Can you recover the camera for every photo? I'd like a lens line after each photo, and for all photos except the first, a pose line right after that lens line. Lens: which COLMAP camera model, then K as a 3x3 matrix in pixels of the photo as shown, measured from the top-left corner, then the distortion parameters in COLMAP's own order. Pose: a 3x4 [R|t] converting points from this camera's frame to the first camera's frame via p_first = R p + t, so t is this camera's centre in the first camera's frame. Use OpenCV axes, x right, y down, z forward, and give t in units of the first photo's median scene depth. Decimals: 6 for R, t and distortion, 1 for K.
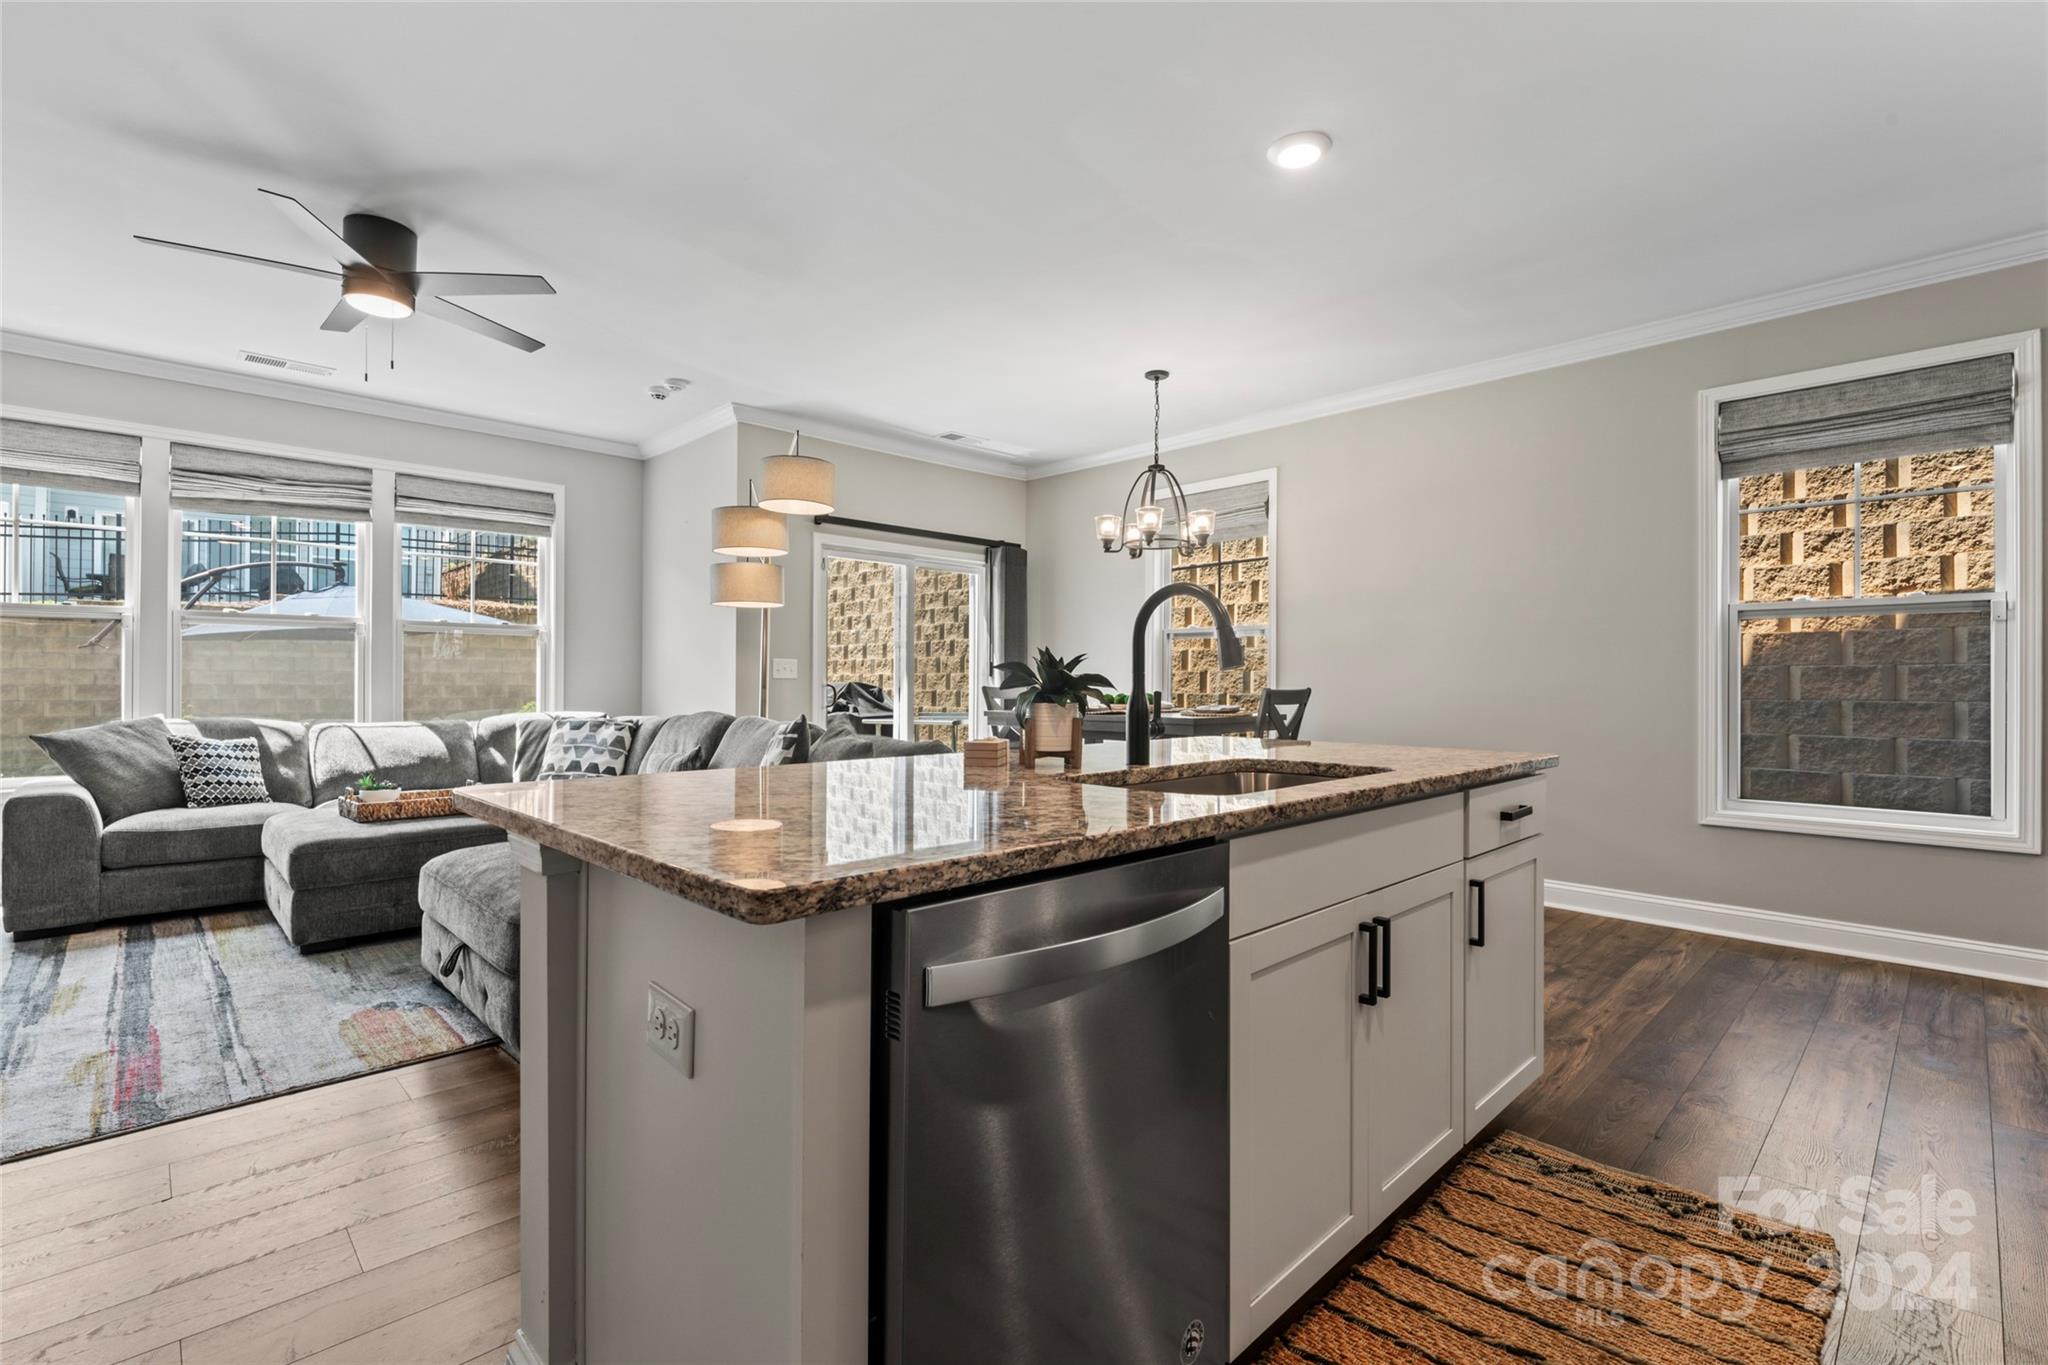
lens RADIAL K [[923.9, 0, 1036.2], [0, 923.9, 681.8], [0, 0, 1]] dist [-0.002650, -0.000638]
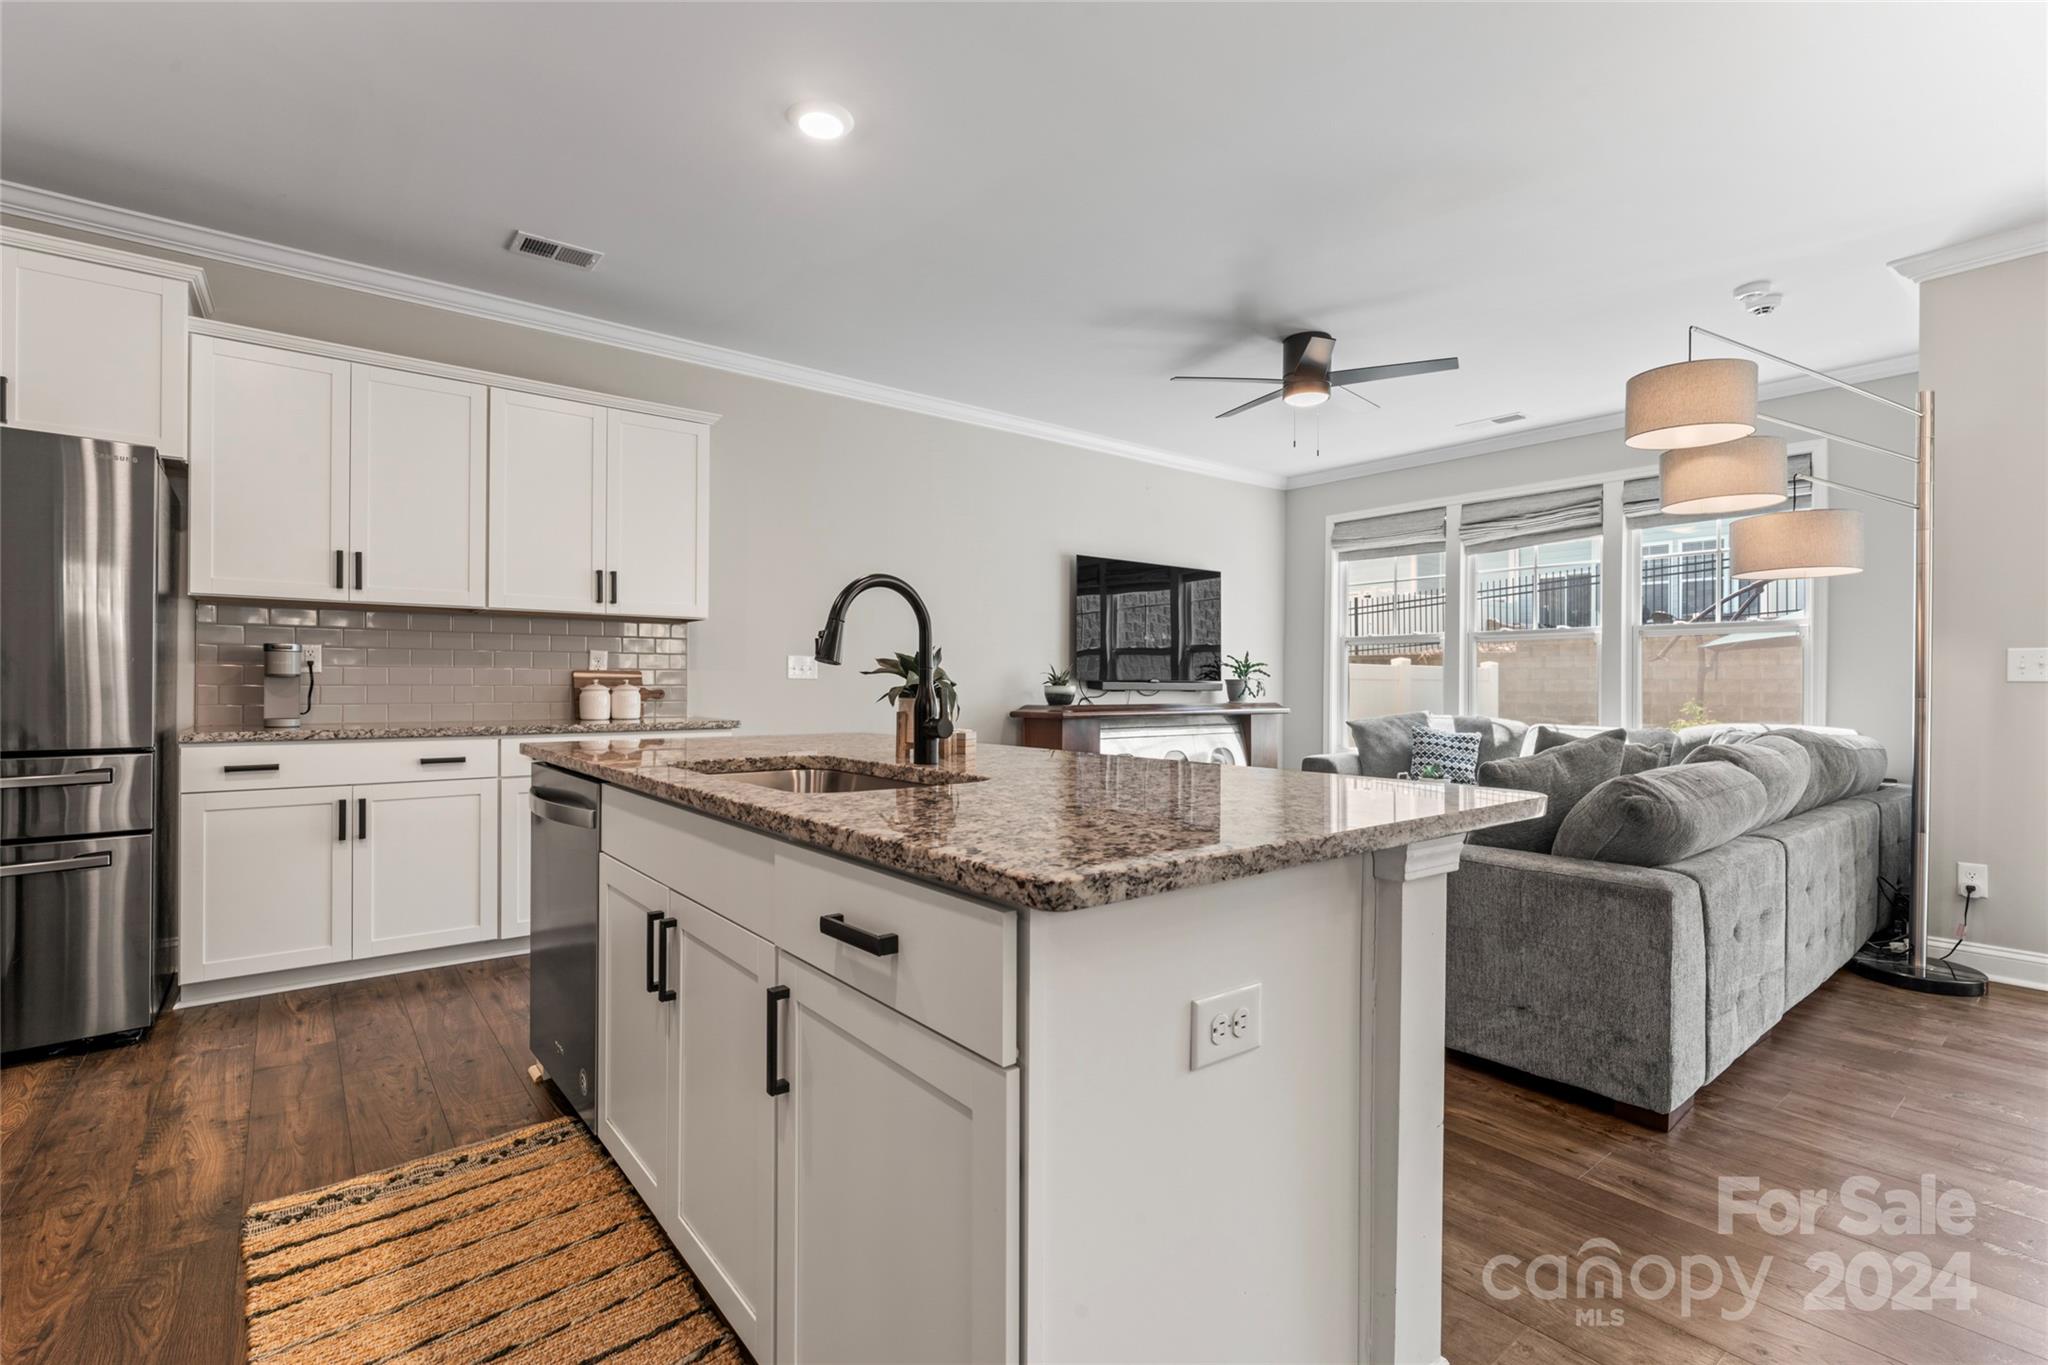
lens RADIAL K [[923.9, 0, 1005.9], [0, 923.9, 679.4], [0, 0, 1]] dist [-0.002650, -0.000638]
pose [[-0.113001, -0.011482, -0.993529, 0.438792], [-0.003257, 0.999932, -0.011185, 0.005522], [0.993590, 0.001972, -0.113030, 0.498497]]
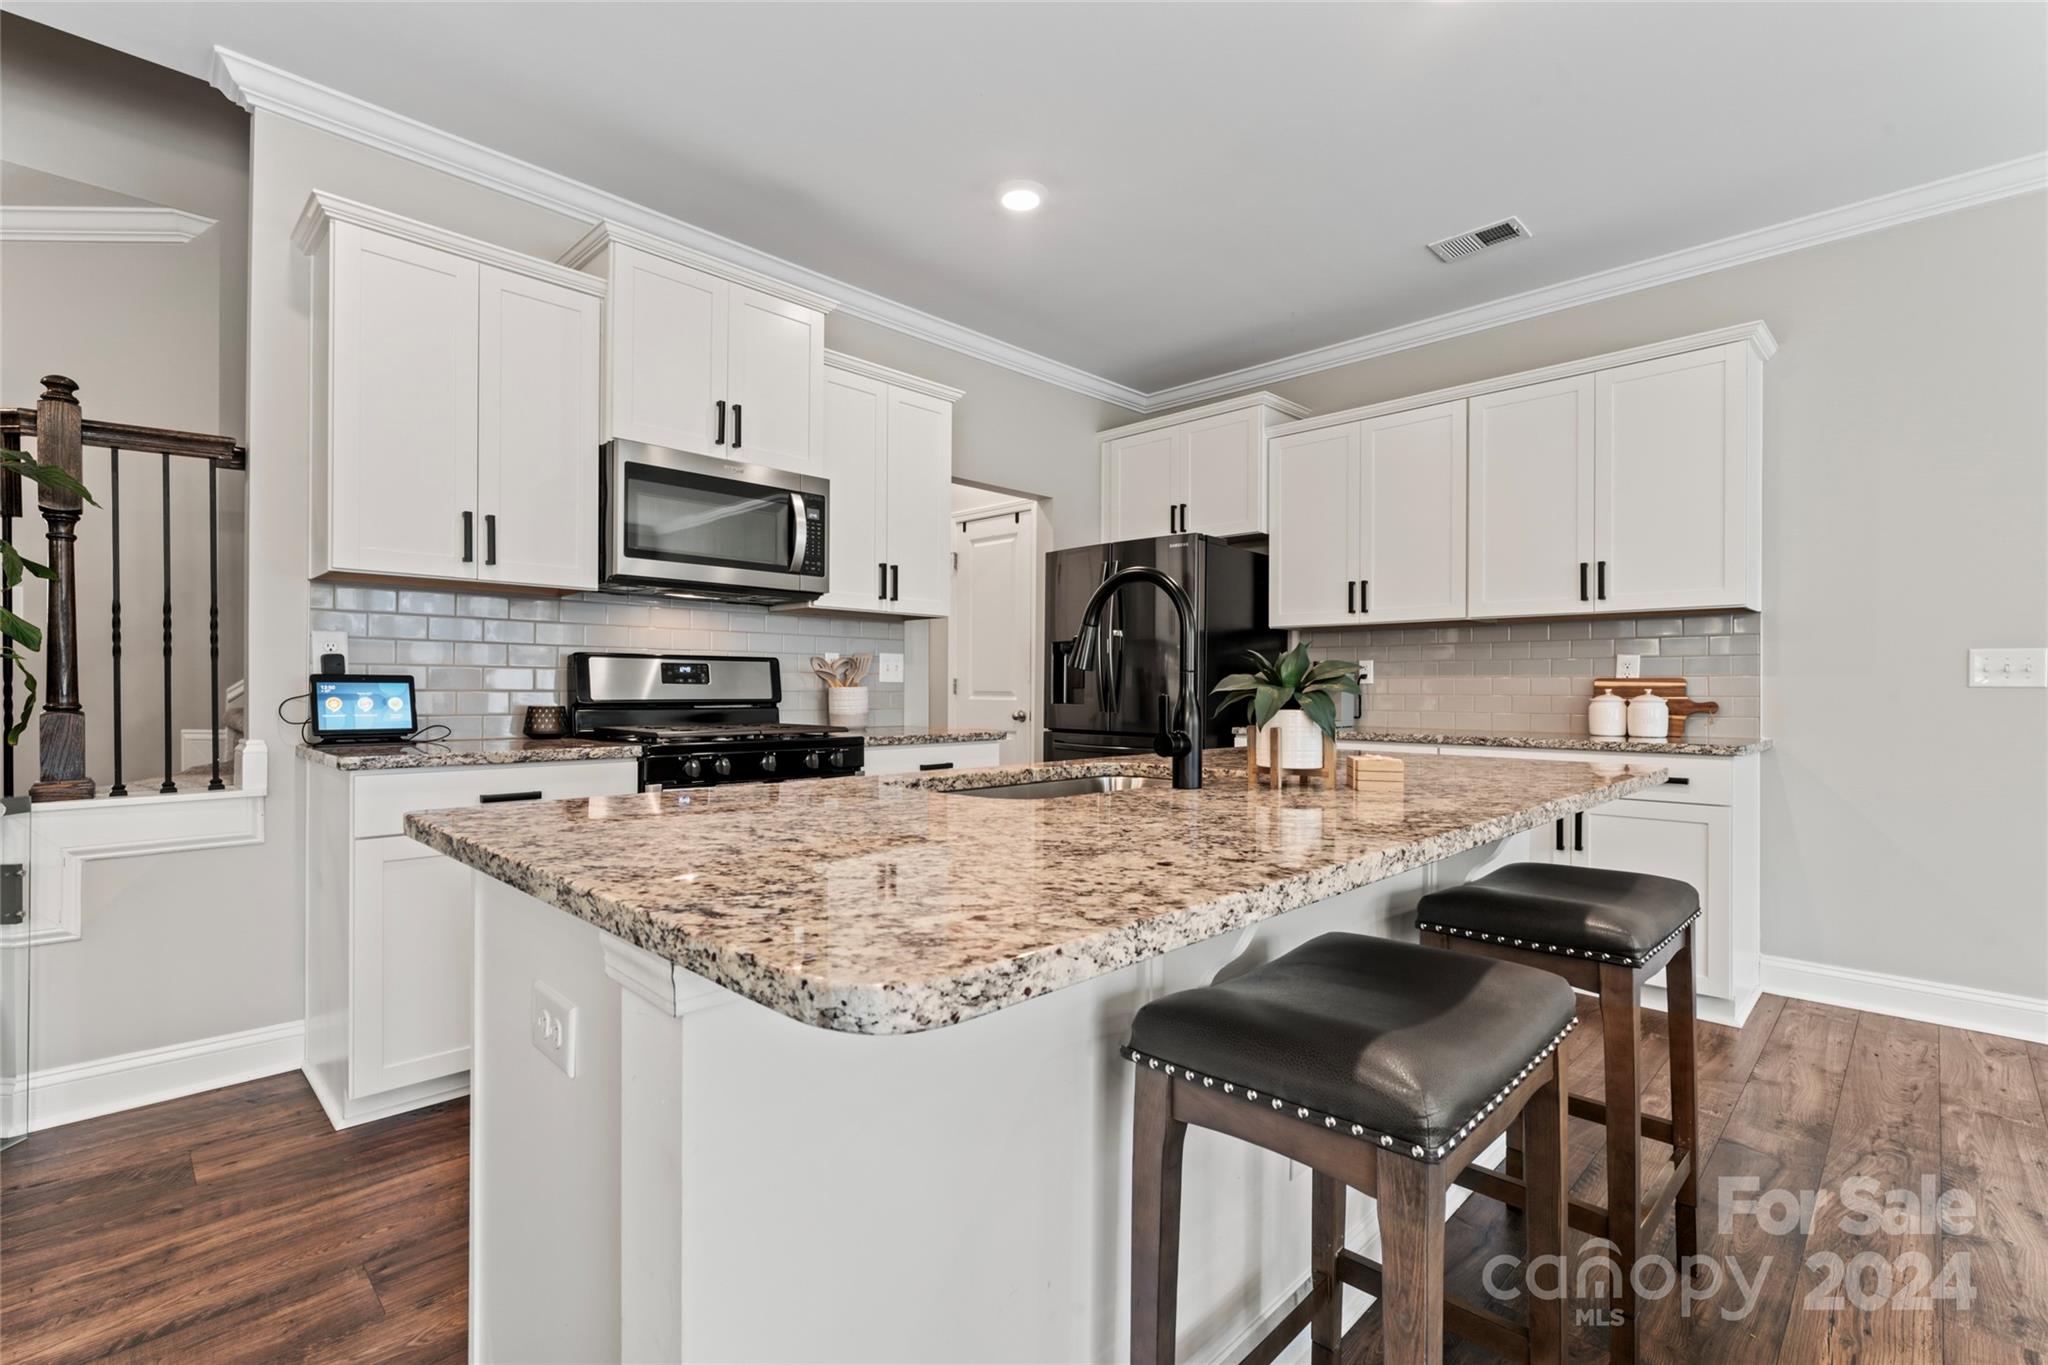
lens RADIAL K [[923.9, 0, 998.9], [0, 923.9, 689.3], [0, 0, 1]] dist [-0.002650, -0.000638]
pose [[-0.999925, -0.010857, -0.005726, 0.118836], [-0.010847, 0.999939, -0.001849, 0.003986], [0.005746, -0.001786, -0.999982, 0.755488]]
